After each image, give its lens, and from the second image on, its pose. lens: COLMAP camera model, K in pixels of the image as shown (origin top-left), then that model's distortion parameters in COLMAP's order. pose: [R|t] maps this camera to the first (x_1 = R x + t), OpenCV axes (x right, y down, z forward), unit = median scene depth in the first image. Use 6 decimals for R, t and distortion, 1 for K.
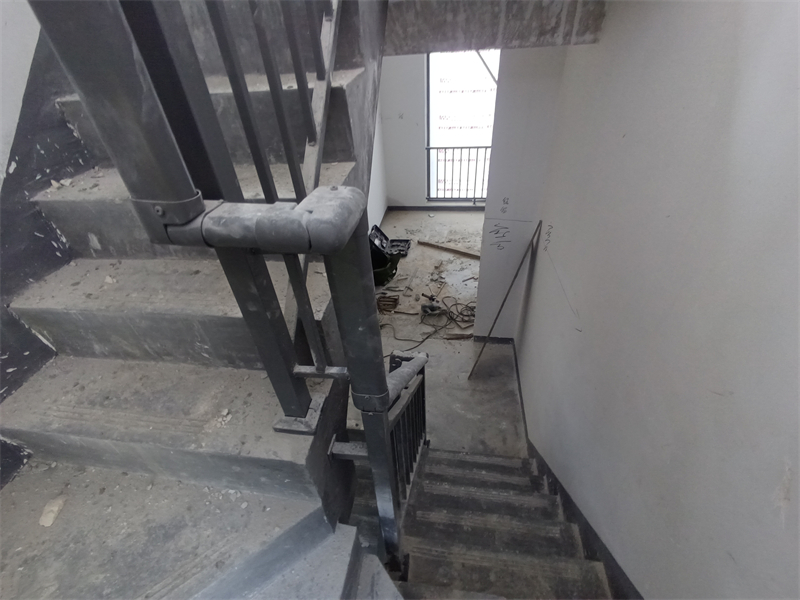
lens RADIAL K [[367.3, 0, 394.8], [0, 367.3, 301.1], [0, 0, 1]] dist [-0.000050, -0.000990]
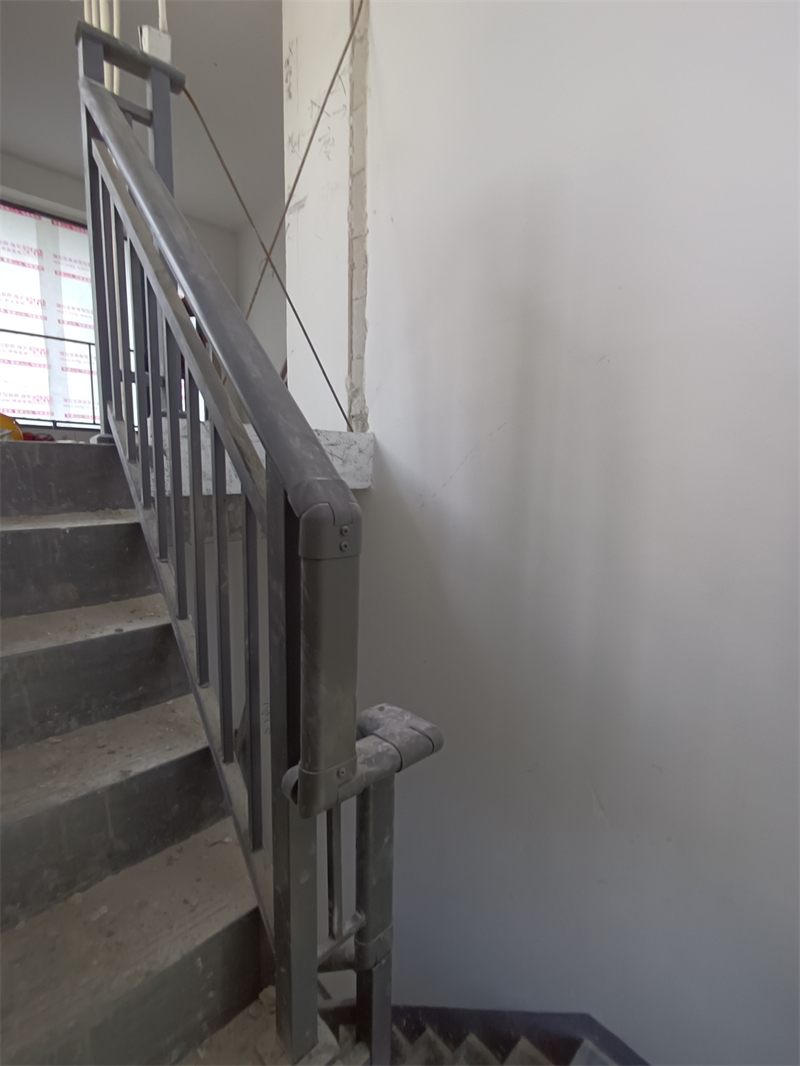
lens RADIAL K [[497.8, 0, 400.7], [0, 497.8, 538.4], [0, 0, 1]] dist [0.001465, 0.000711]
pose [[0.607071, -0.041226, 0.793577, -0.733162], [0.436677, 0.851660, -0.289806, -0.143540], [-0.663911, 0.522470, 0.535021, -0.122429]]
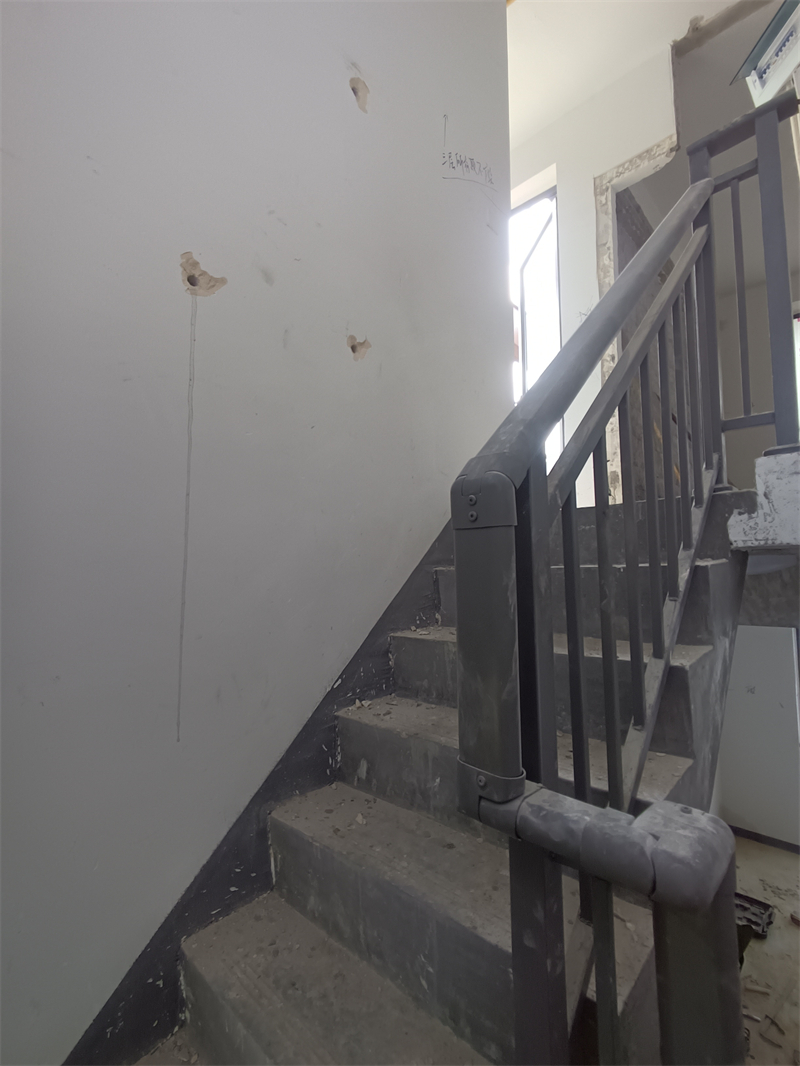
lens RADIAL K [[488.9, 0, 401.1], [0, 488.9, 537.7], [0, 0, 1]] dist [-0.004733, 0.001313]
pose [[0.824730, 0.013019, -0.565377, -0.045230], [-0.374113, 0.762280, -0.528175, 0.009173], [0.424099, 0.647116, 0.633546, -0.130908]]
